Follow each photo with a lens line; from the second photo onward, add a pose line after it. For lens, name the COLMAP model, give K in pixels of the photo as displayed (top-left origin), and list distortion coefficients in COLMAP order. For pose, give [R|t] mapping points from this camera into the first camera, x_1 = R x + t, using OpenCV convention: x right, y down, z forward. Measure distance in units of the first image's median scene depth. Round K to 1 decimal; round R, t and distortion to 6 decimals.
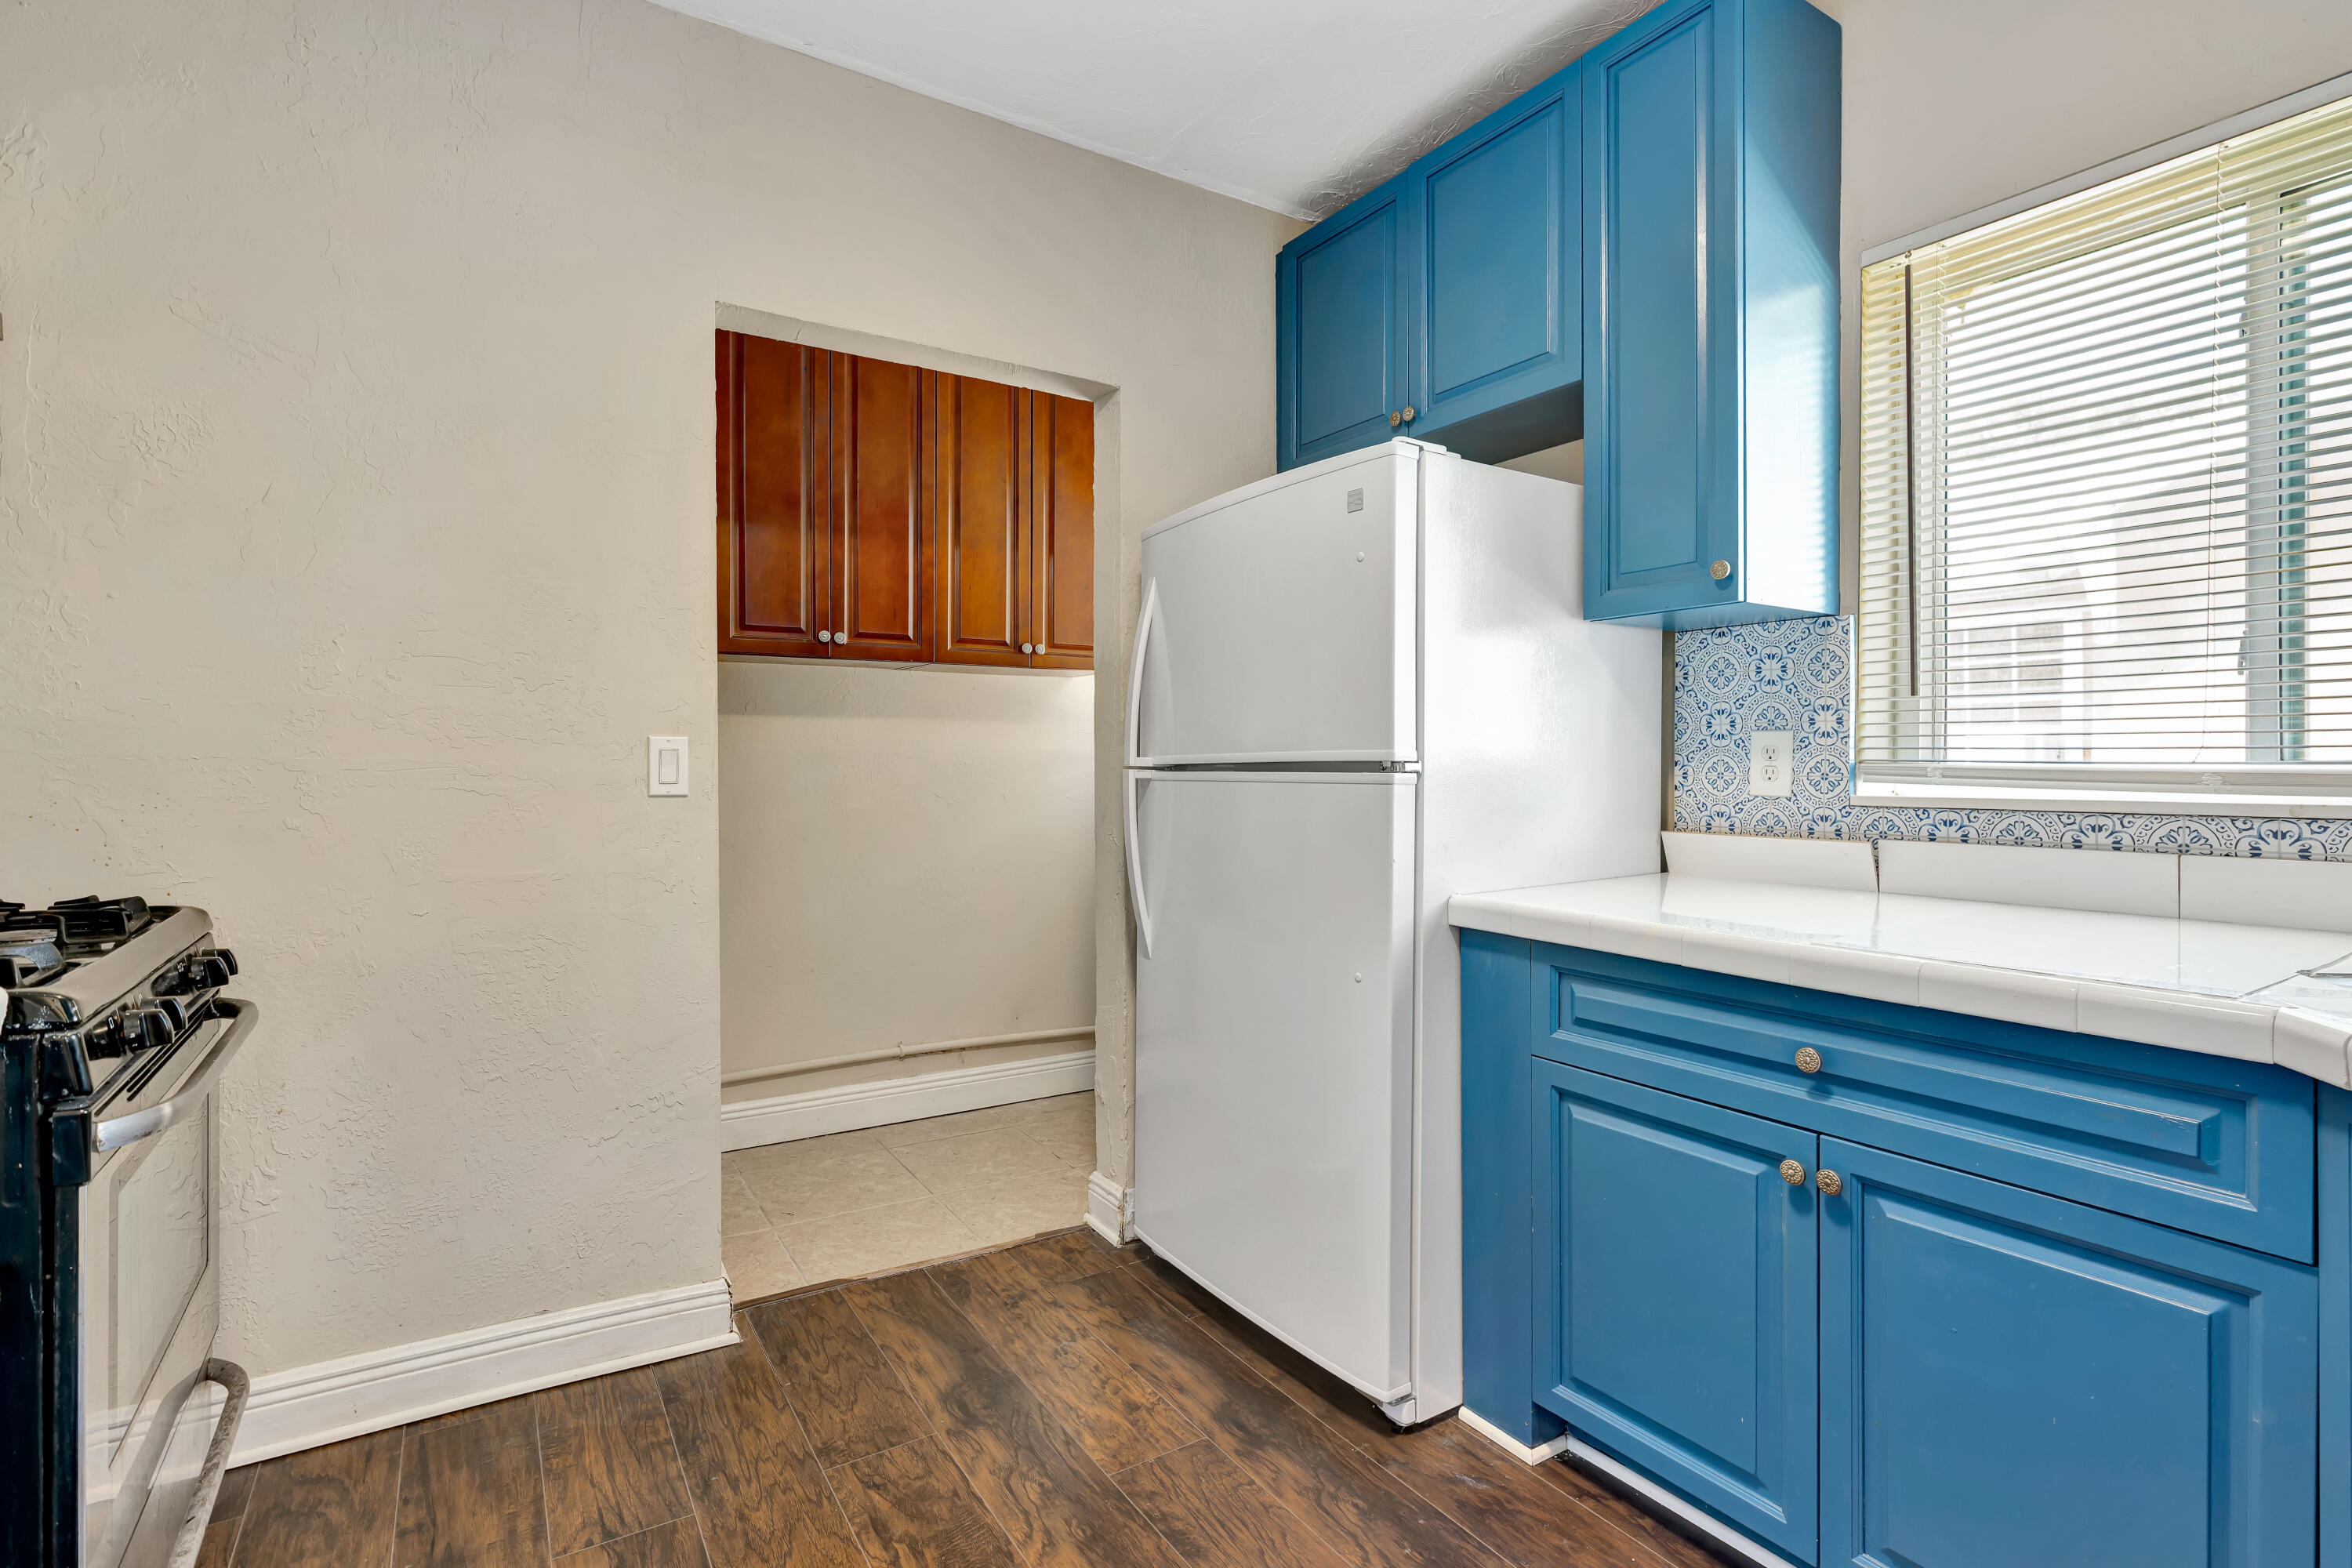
lens RADIAL K [[1090.5, 0, 1171.5], [0, 1090.5, 817.8], [0, 0, 1]] dist [-0.031095, 0.017514]
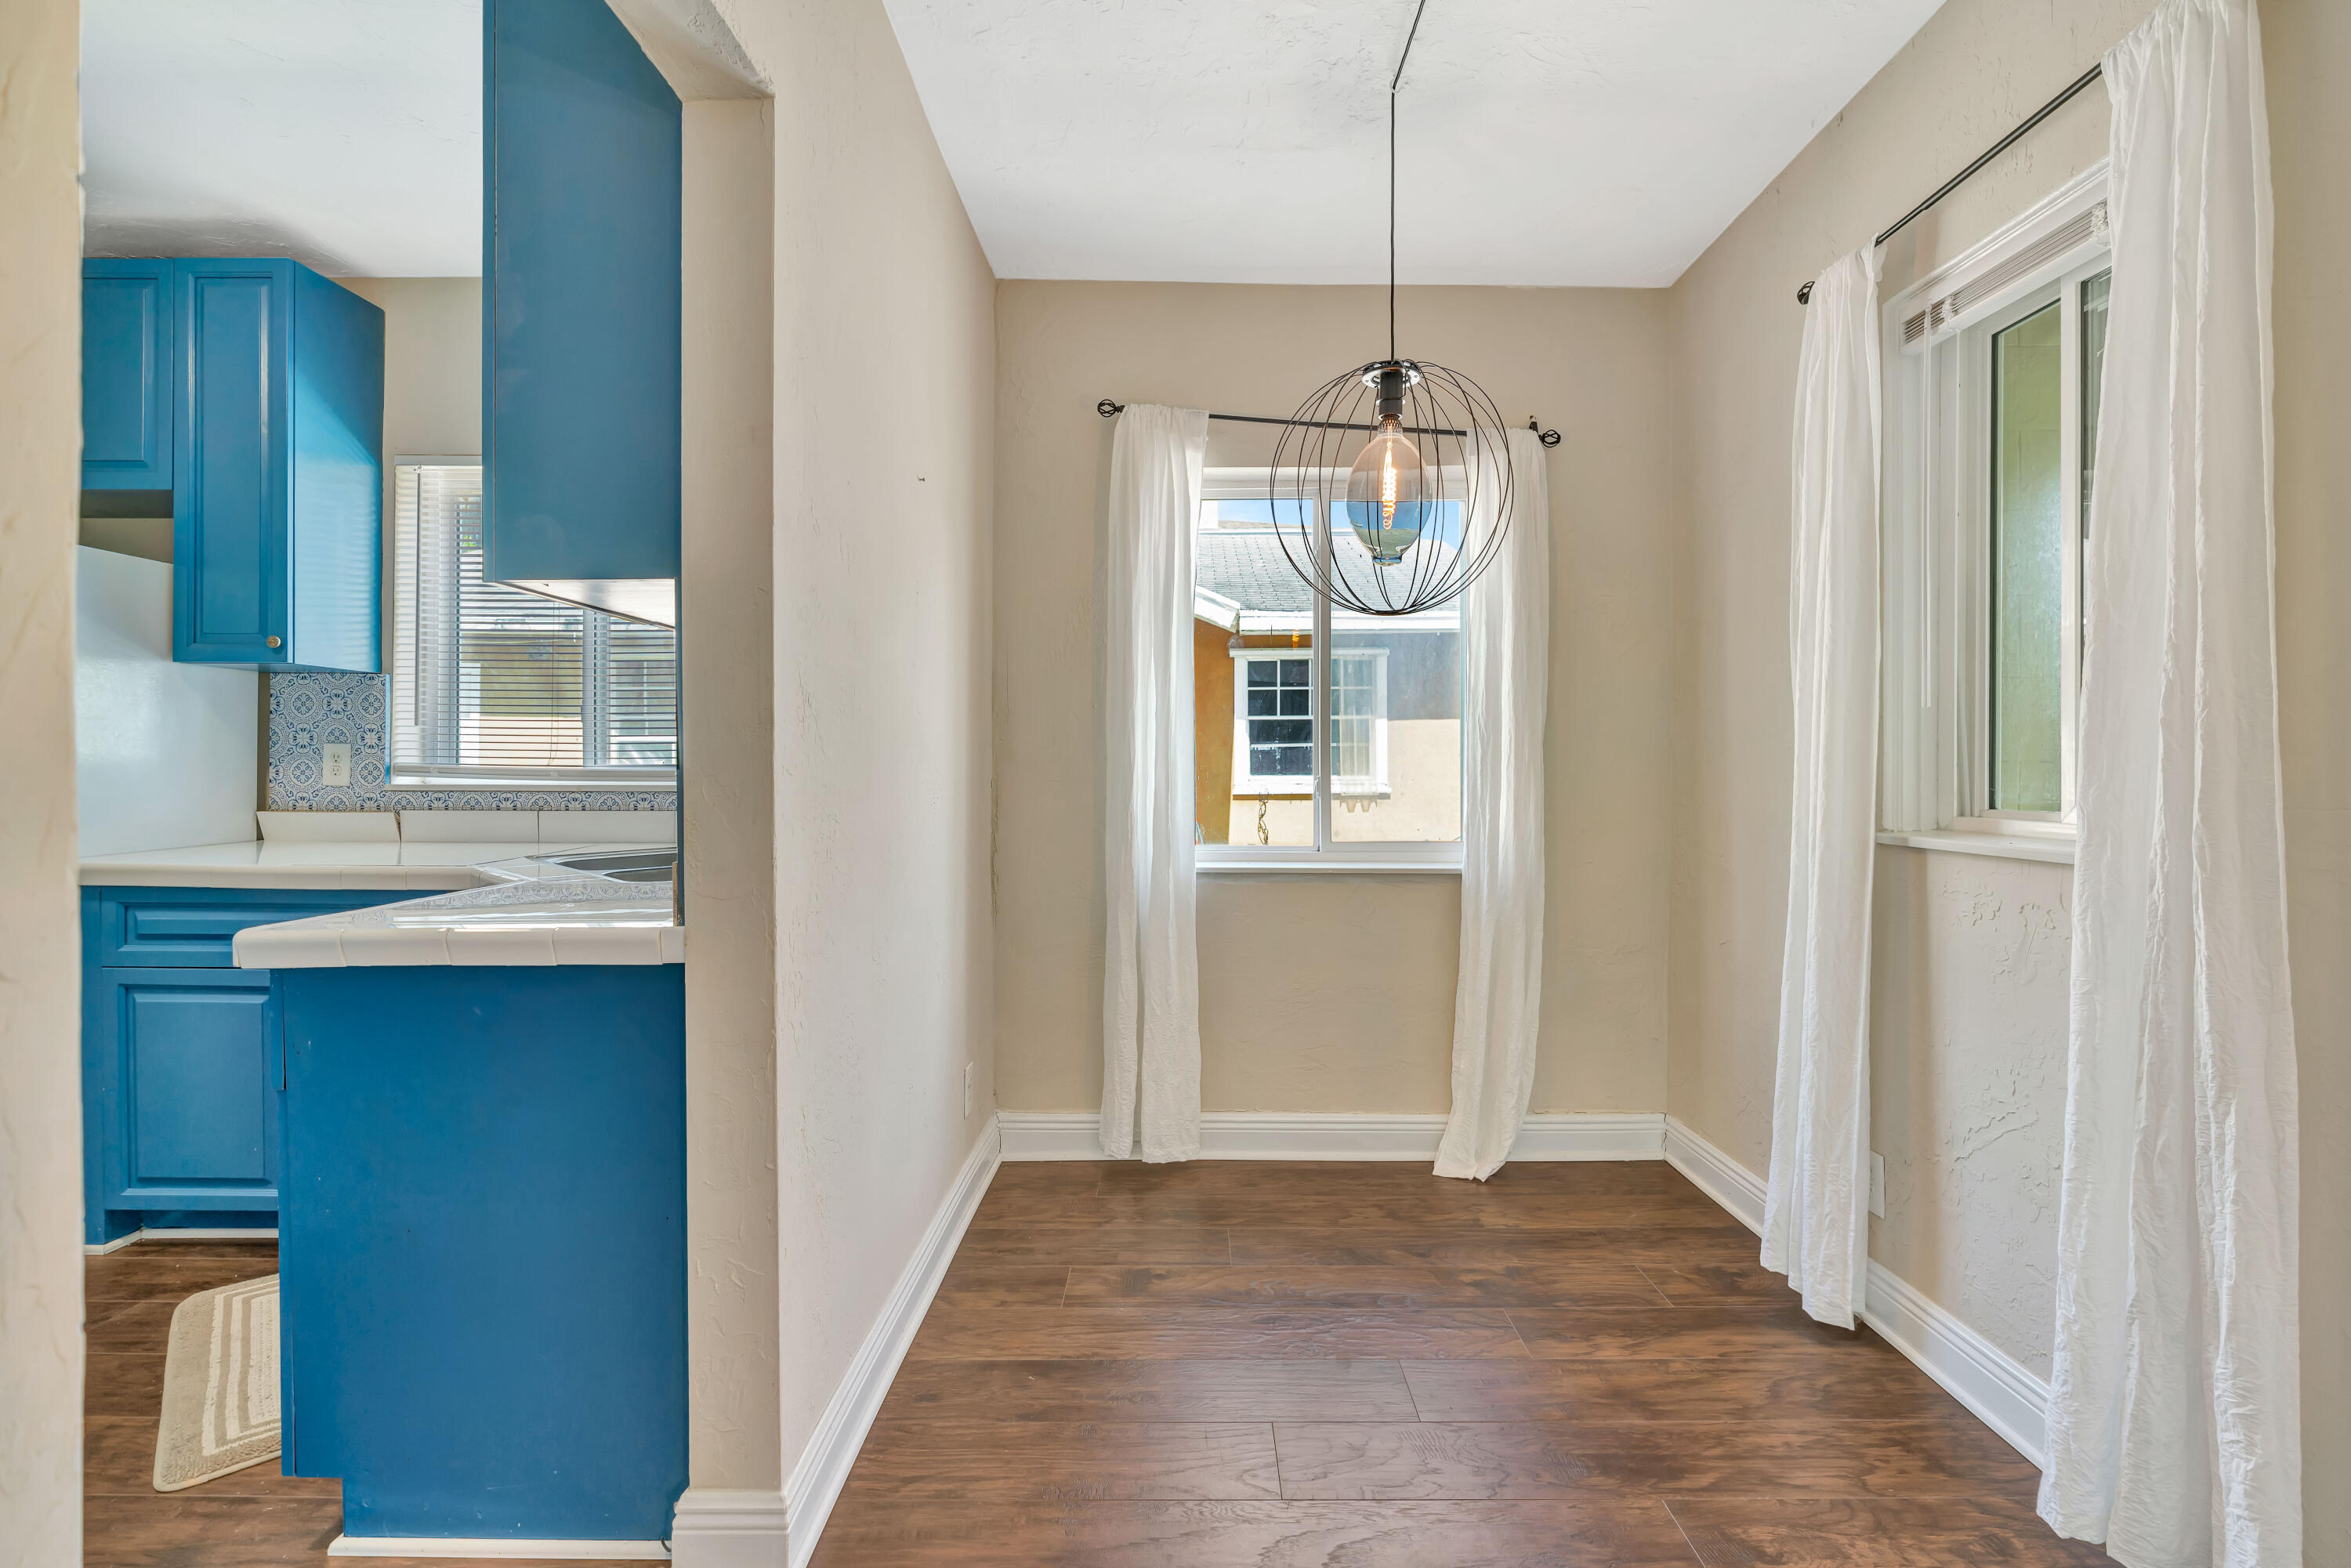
lens RADIAL K [[1054.1, 0, 1189.7], [0, 1054.1, 772.2], [0, 0, 1]] dist [-0.011531, 0.006084]
pose [[0.543372, -0.000001, 0.839492, -0.045228], [0.034212, 0.999169, -0.022143, 0.037329], [-0.838794, 0.040753, 0.542921, -0.877156]]
